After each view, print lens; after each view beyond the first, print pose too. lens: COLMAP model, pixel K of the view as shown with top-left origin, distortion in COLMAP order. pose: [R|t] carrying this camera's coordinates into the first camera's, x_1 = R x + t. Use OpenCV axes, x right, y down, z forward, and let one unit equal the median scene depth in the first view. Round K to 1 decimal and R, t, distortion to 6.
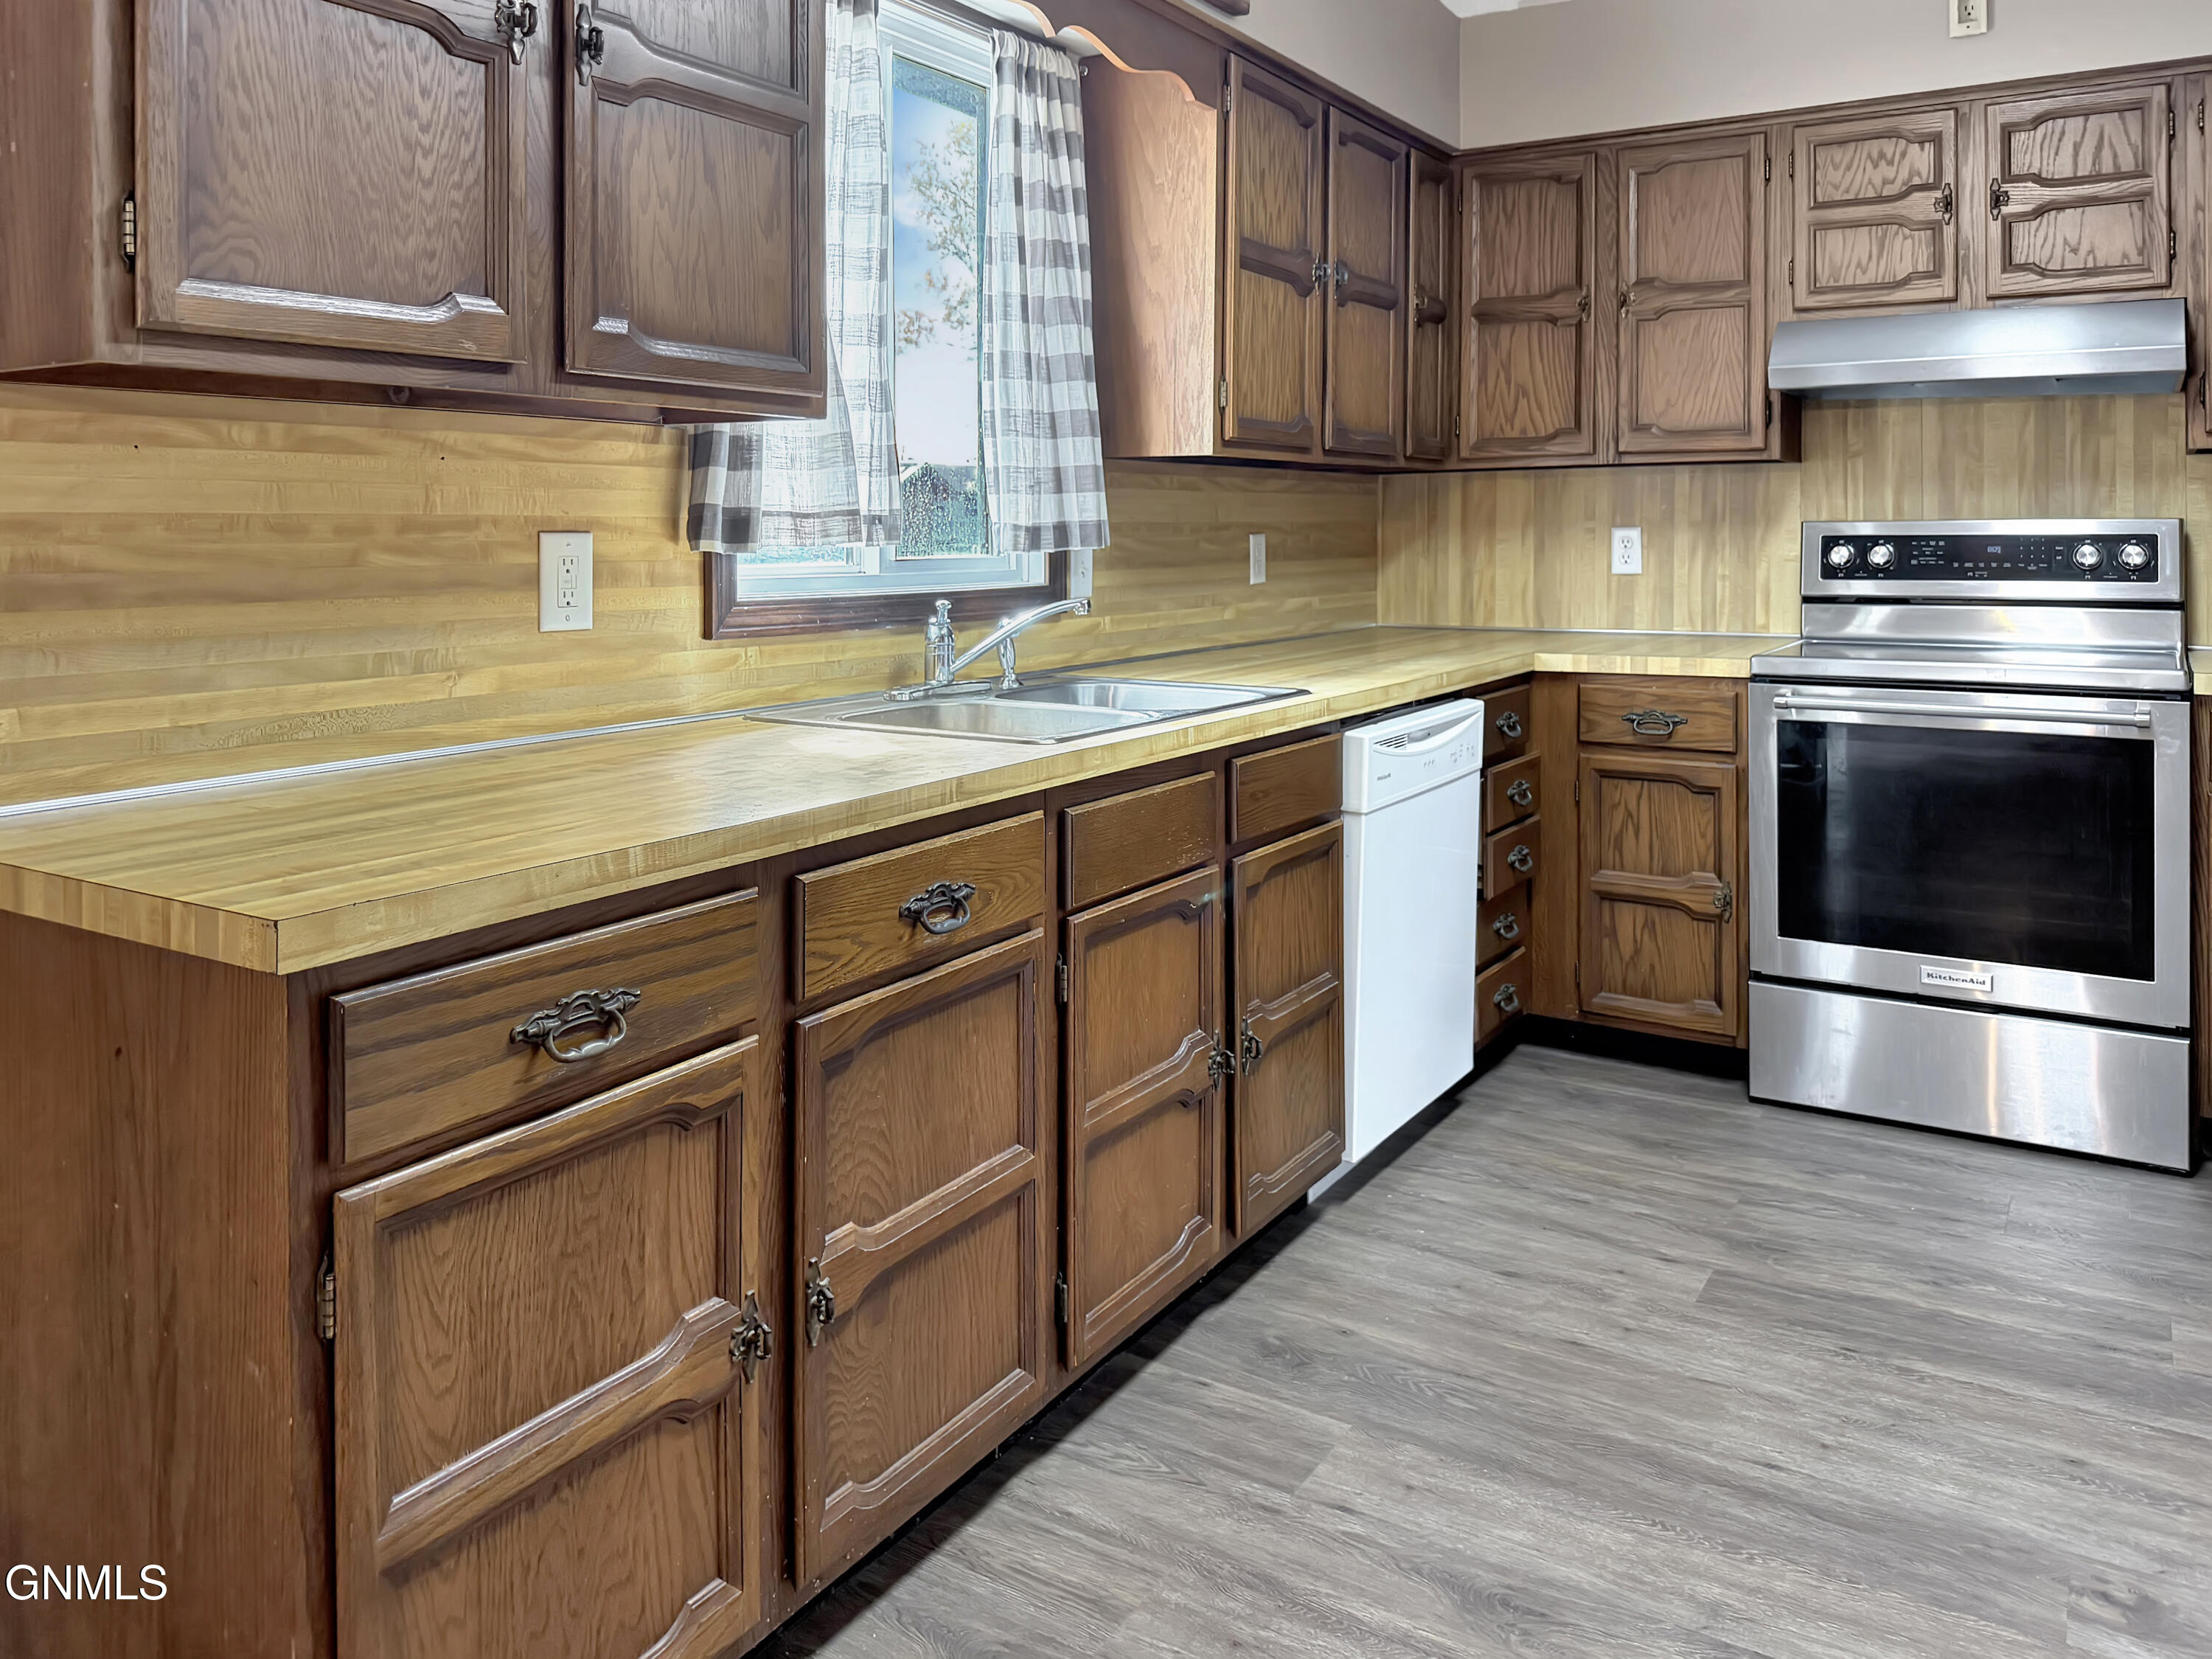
lens RADIAL K [[1595.6, 0, 1110.8], [0, 1595.6, 638.2], [0, 0, 1]] dist [0.068894, -0.135192]
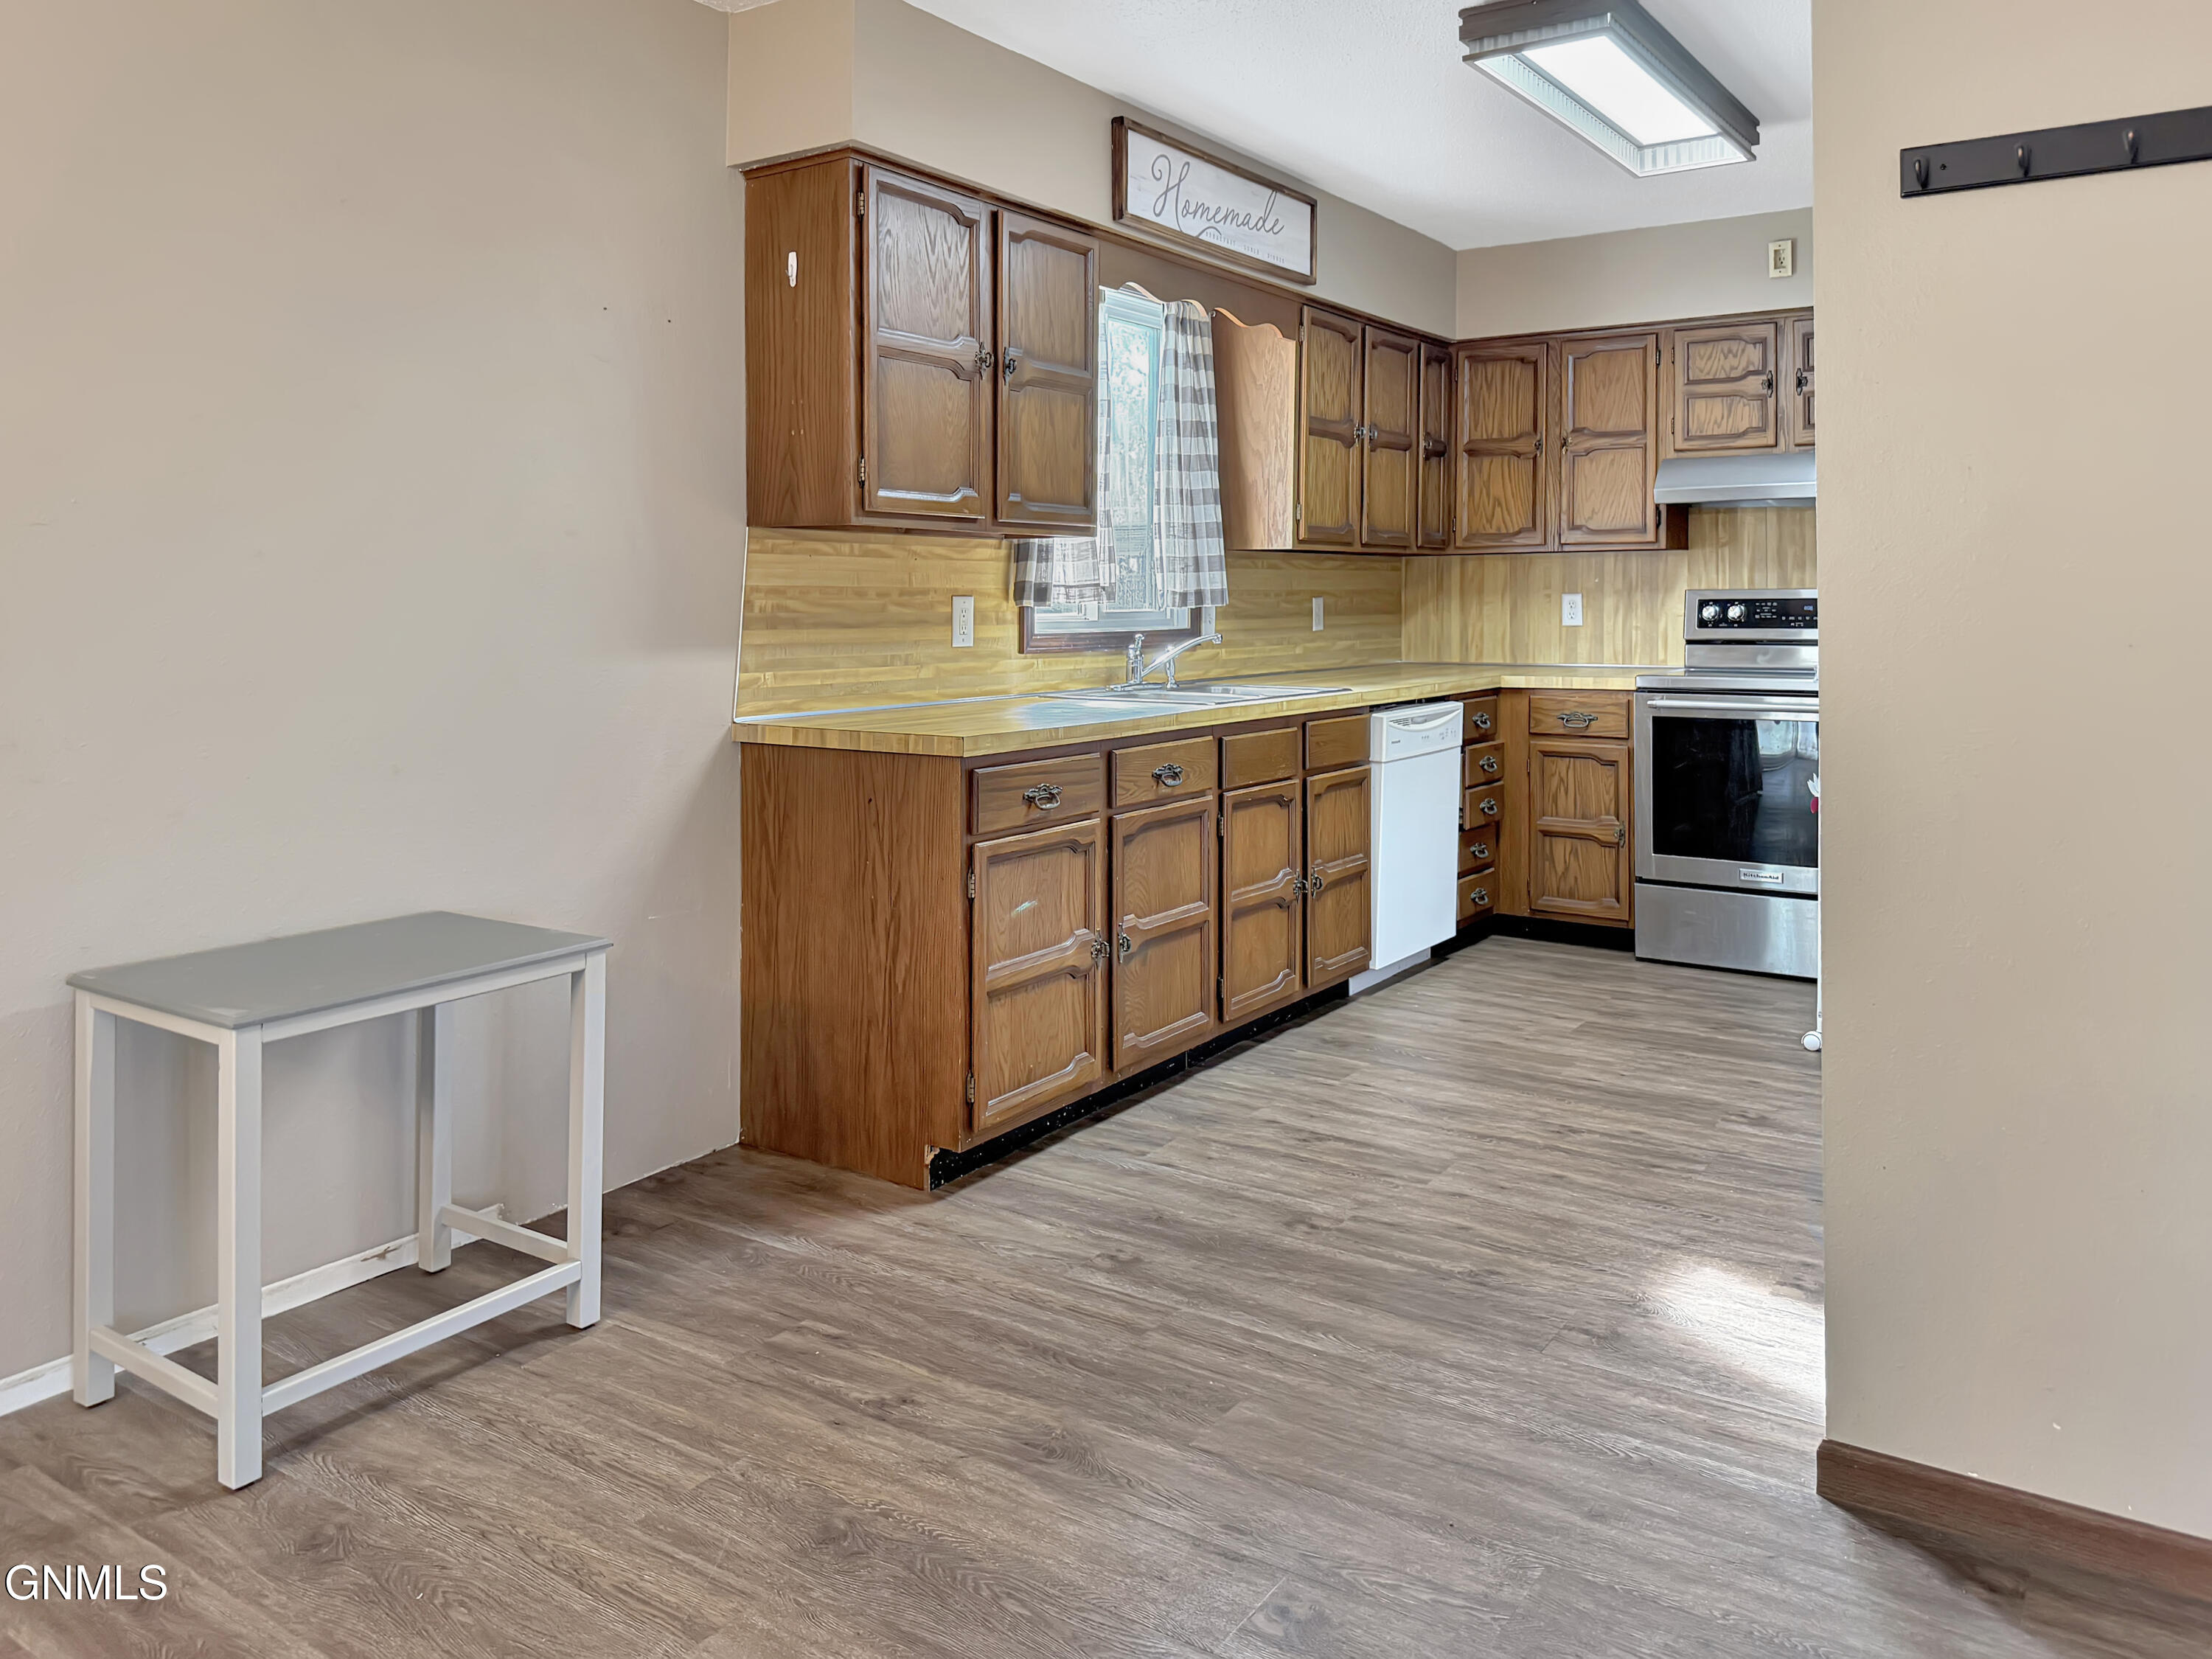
lens RADIAL K [[1561.1, 0, 1060.8], [0, 1561.1, 699.1], [0, 0, 1]] dist [0.037850, -0.047103]
pose [[0.997897, 0.003799, -0.064703, -0.063788], [-0.003987, 0.999988, -0.002777, 0.041533], [0.064692, 0.003029, 0.997901, -0.570927]]
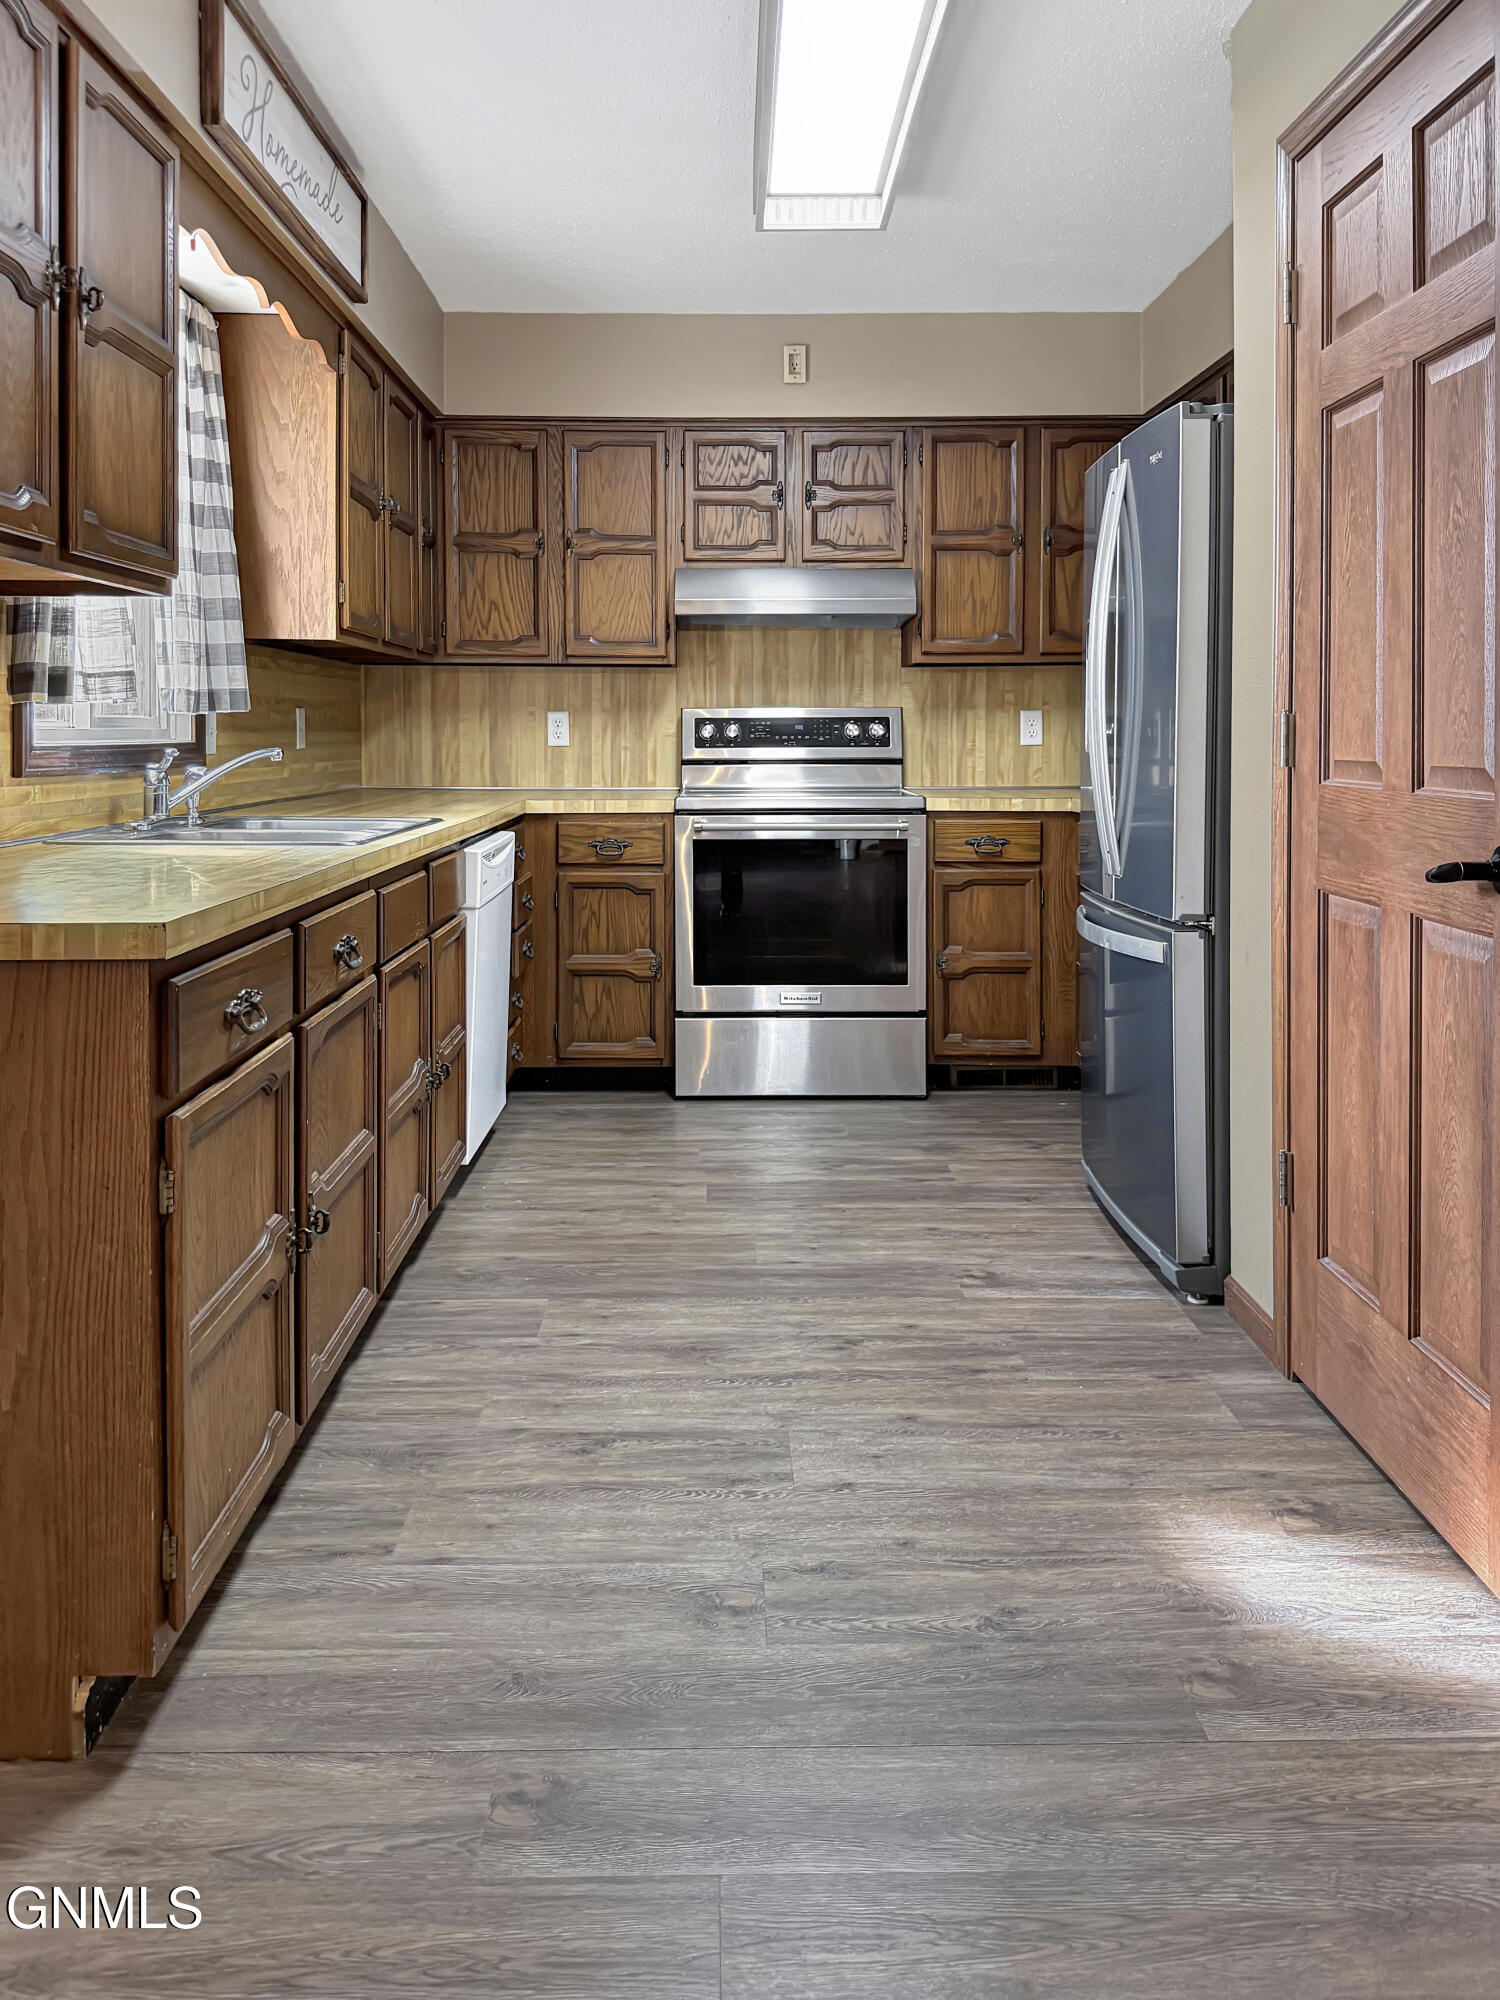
lens RADIAL K [[1450.0, 0, 693.8], [0, 1450.0, 869.1], [0, 0, 1]] dist [0.052570, -0.060924]
pose [[0.855194, -0.040972, 0.516686, -0.275869], [0.027888, 0.999064, 0.033065, 0.034132], [-0.517557, -0.013868, 0.855536, -0.137985]]
